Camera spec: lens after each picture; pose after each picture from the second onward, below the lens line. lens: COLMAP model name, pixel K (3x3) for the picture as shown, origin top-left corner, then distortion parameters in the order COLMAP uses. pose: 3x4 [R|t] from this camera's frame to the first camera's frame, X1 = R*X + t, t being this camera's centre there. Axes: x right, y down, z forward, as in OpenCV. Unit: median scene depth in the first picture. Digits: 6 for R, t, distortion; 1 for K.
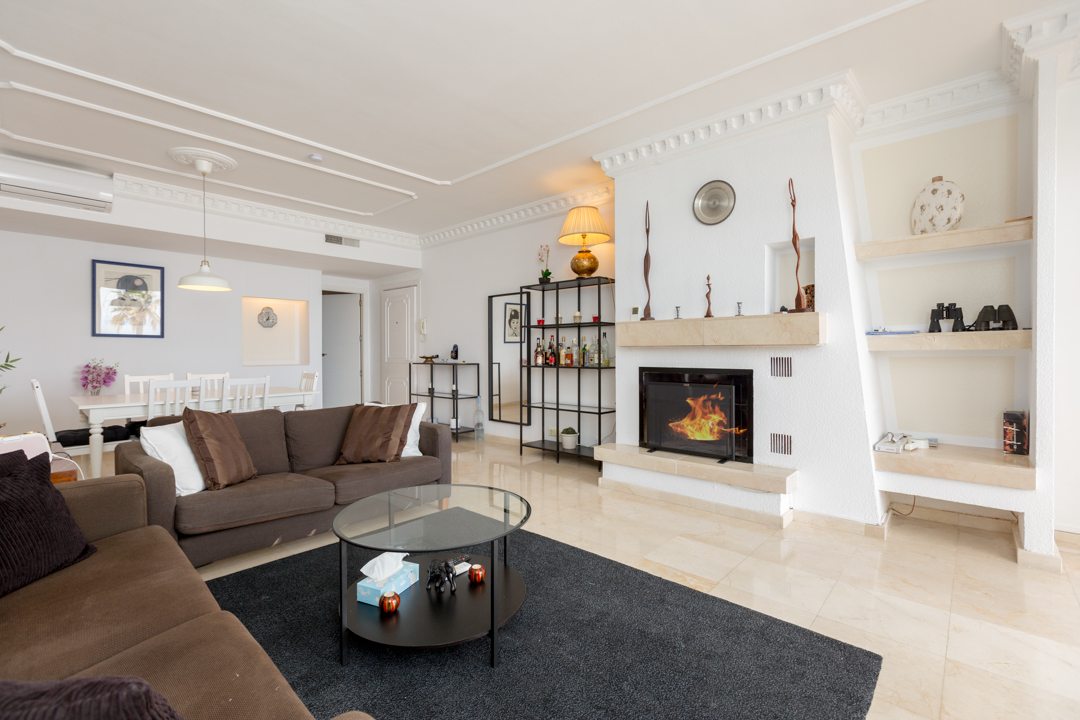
lens RADIAL K [[483.6, 0, 531.0], [0, 483.6, 358.5], [0, 0, 1]] dist [-0.002822, -0.000049]
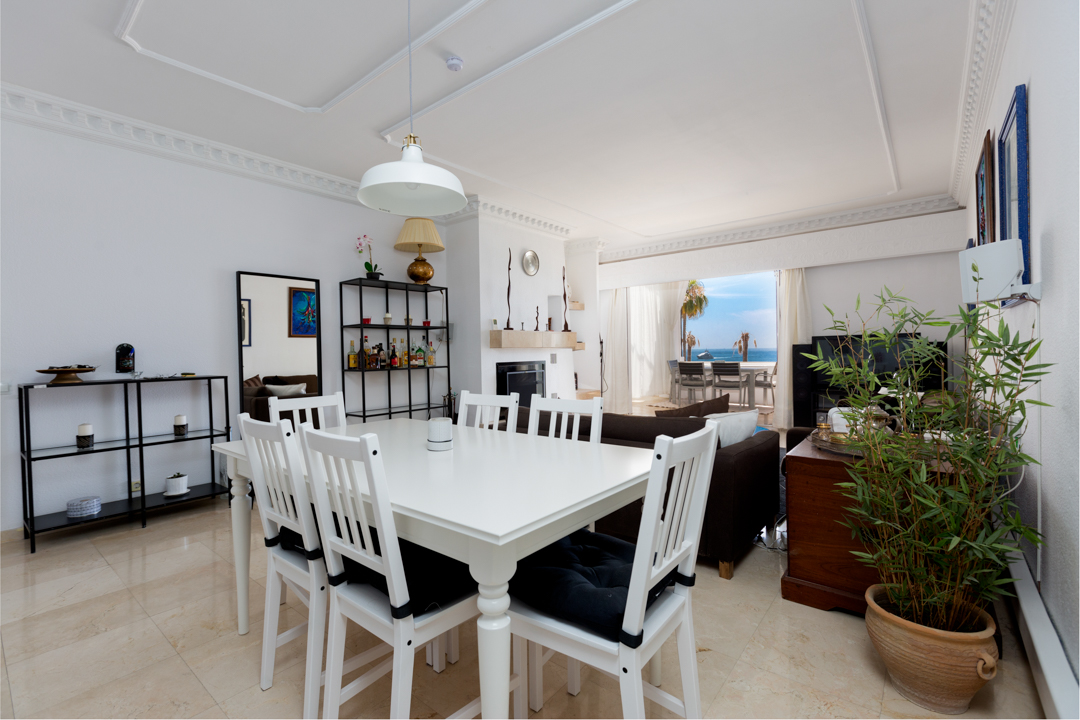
lens RADIAL K [[483.6, 0, 536.2], [0, 483.6, 356.0], [0, 0, 1]] dist [-0.002822, -0.000049]
pose [[-0.048407, -0.006397, 0.998807, -0.853977], [0.031809, 0.999462, 0.007943, -0.006659], [-0.998321, 0.032156, -0.048178, 0.701841]]
